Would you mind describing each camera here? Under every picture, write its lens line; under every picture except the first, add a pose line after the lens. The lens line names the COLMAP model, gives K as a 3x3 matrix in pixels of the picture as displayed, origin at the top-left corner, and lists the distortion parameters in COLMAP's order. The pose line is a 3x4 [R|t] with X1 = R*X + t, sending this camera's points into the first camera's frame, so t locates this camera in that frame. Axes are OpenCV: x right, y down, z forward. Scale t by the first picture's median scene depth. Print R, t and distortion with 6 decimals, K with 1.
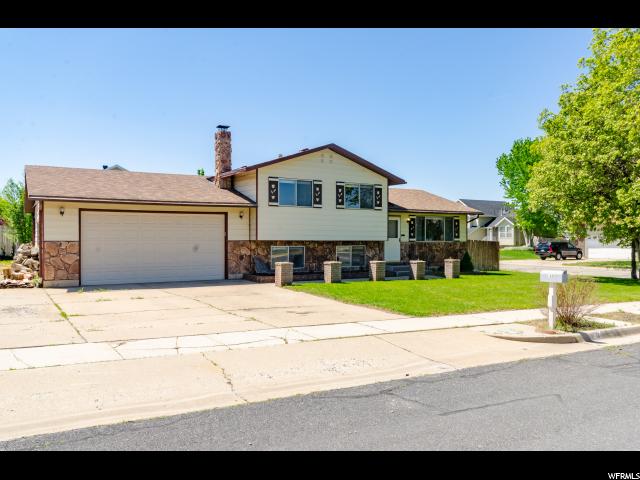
lens RADIAL K [[526.2, 0, 319.2], [0, 526.2, 241.1], [0, 0, 1]] dist [-0.006279, 0.004176]
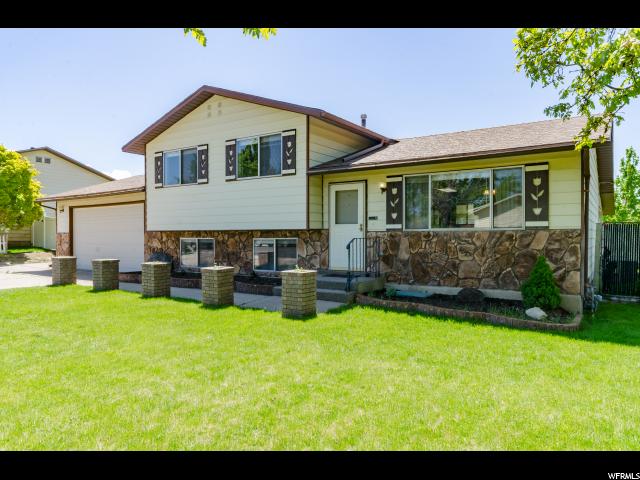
lens RADIAL K [[448.1, 0, 319.0], [0, 448.1, 238.0], [0, 0, 1]] dist [0.005608, 0.001190]
pose [[0.411819, 0.001095, -0.911265, 0.604932], [-0.001390, 0.999999, 0.000573, 0.009044], [0.911265, 0.001031, 0.411820, 0.888514]]
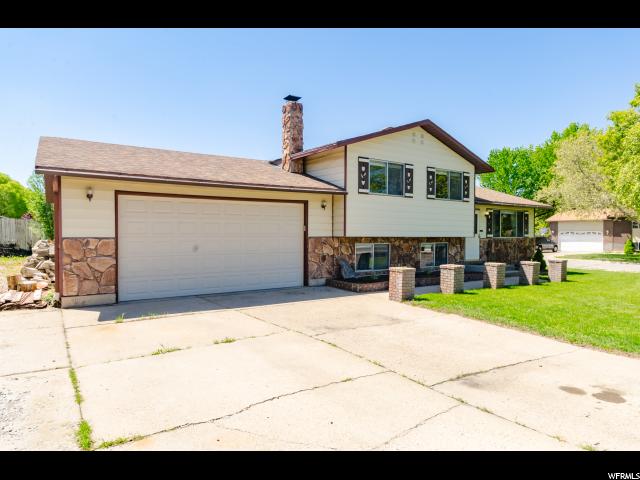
lens RADIAL K [[405.6, 0, 319.7], [0, 405.6, 240.5], [0, 0, 1]] dist [-0.002708, -0.000986]
pose [[0.998785, 0.002174, 0.049231, -0.173151], [-0.002865, 0.999898, 0.013986, -0.003788], [-0.049195, -0.014110, 0.998690, 0.366433]]
